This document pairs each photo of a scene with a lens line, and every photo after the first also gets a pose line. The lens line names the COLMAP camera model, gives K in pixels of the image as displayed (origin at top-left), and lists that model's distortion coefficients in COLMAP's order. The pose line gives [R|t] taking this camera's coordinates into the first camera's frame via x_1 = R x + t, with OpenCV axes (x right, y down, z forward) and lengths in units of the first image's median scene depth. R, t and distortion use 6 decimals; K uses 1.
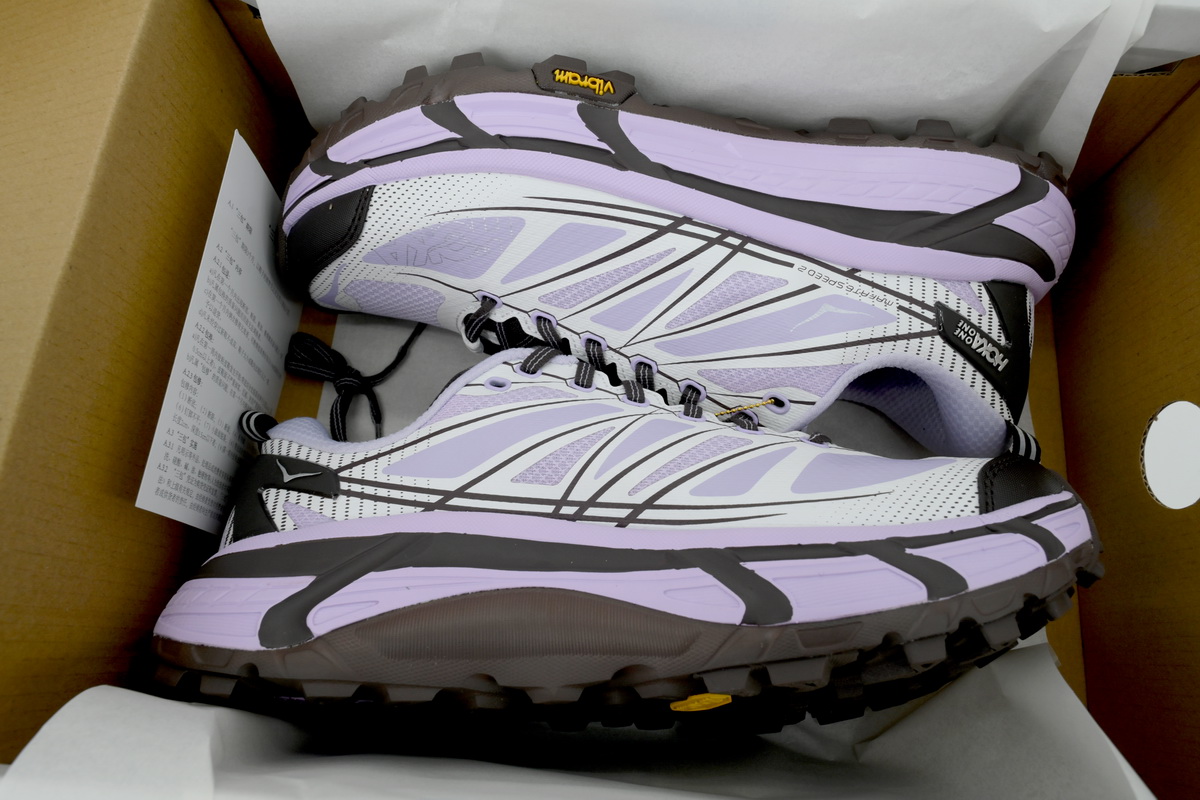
lens RADIAL K [[794.8, 0, 596.3], [0, 794.8, 398.2], [0, 0, 1]] dist [-0.005993, 0.000928]
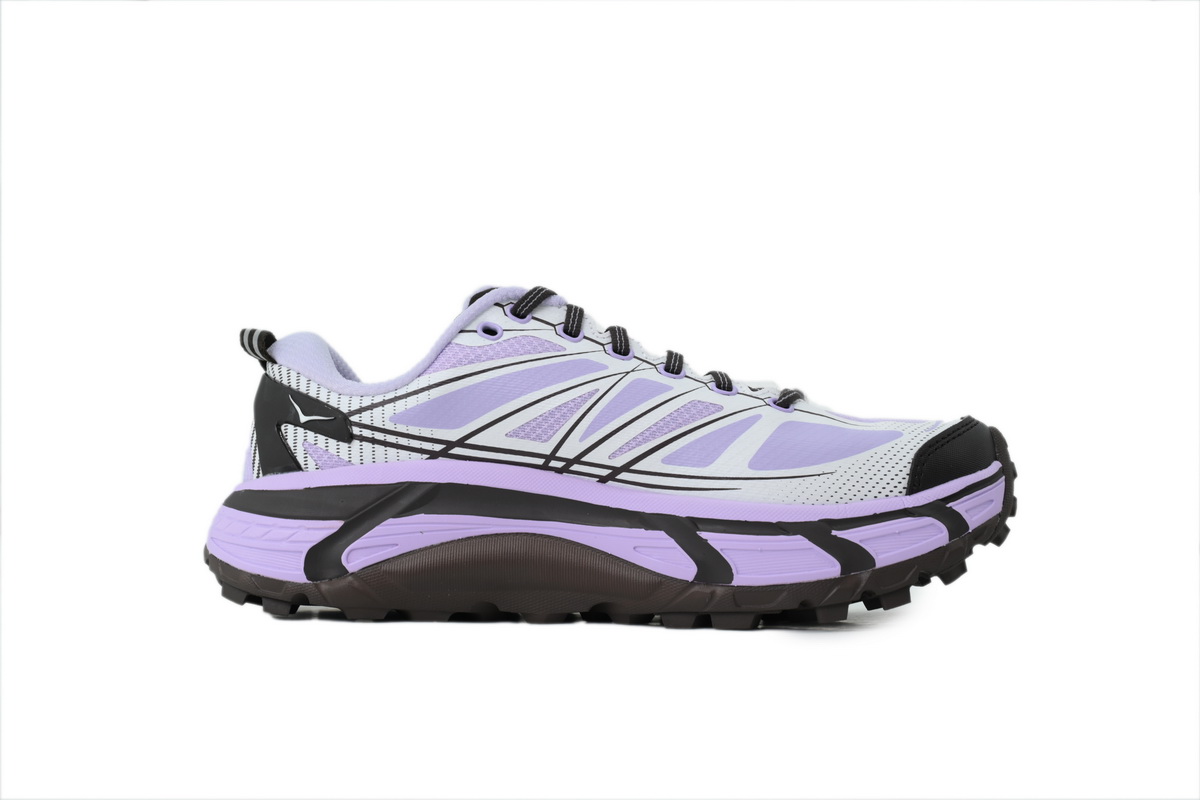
lens RADIAL K [[1154.0, 0, 601.6], [0, 1154.0, 401.0], [0, 0, 1]] dist [0.001290, 0.000000]
pose [[0.999392, 0.014952, -0.031511, 0.079537], [-0.000584, 0.910502, 0.413504, -0.620279], [0.034873, -0.413234, 0.909957, -0.458687]]
